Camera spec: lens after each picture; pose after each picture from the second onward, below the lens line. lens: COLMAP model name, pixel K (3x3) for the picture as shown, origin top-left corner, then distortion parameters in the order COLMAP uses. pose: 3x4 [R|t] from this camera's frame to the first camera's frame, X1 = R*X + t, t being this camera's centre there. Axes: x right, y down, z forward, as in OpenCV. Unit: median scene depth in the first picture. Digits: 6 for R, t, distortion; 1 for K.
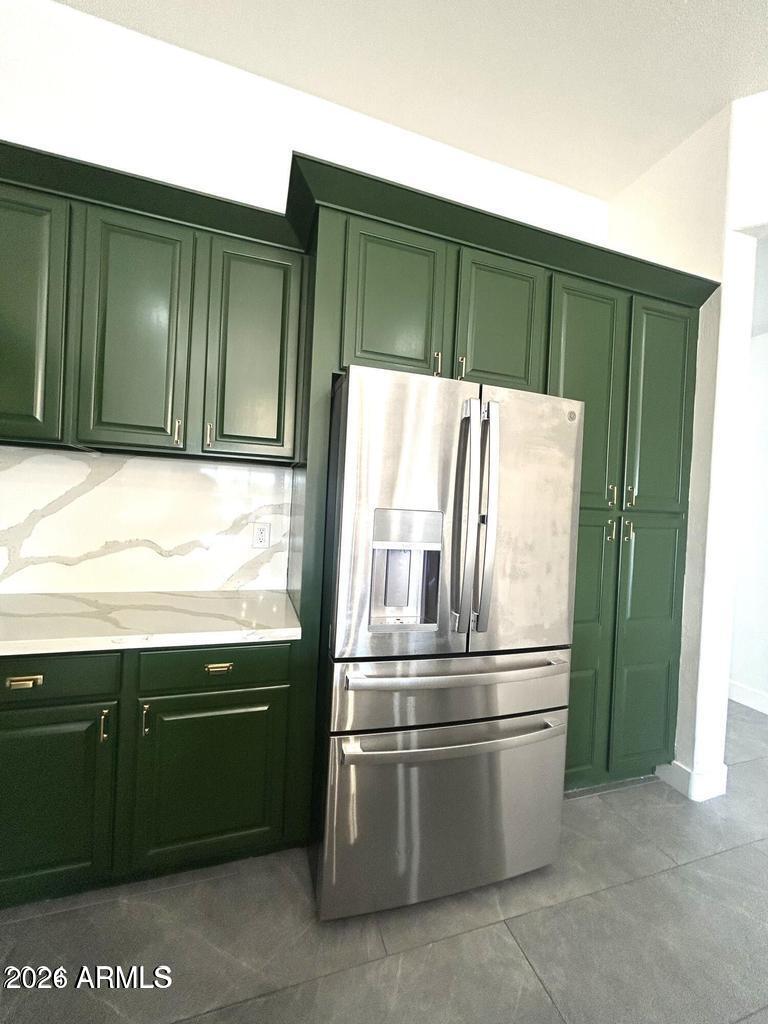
lens RADIAL K [[411.1, 0, 384.6], [0, 411.1, 506.0], [0, 0, 1]] dist [0.001399, 0.000083]
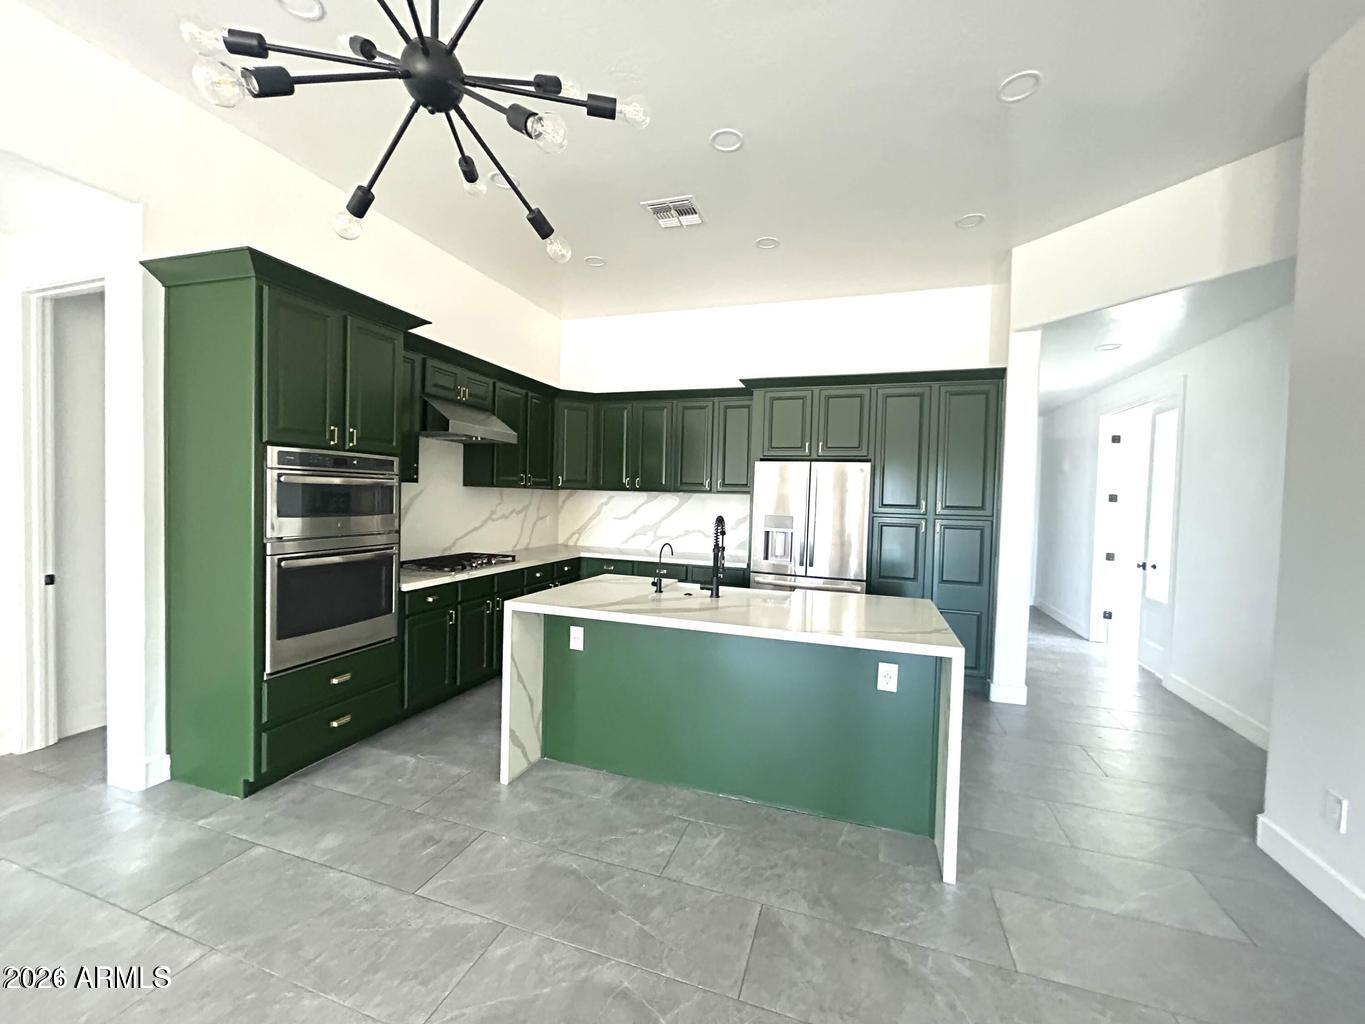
lens RADIAL K [[548.0, 0, 682.7], [0, 548.0, 513.1], [0, 0, 1]] dist [0.001399, 0.000083]
pose [[0.807602, -0.008262, -0.589670, 1.177055], [0.006779, 0.999966, -0.004725, 0.004109], [0.589689, -0.000182, 0.807631, -1.561073]]
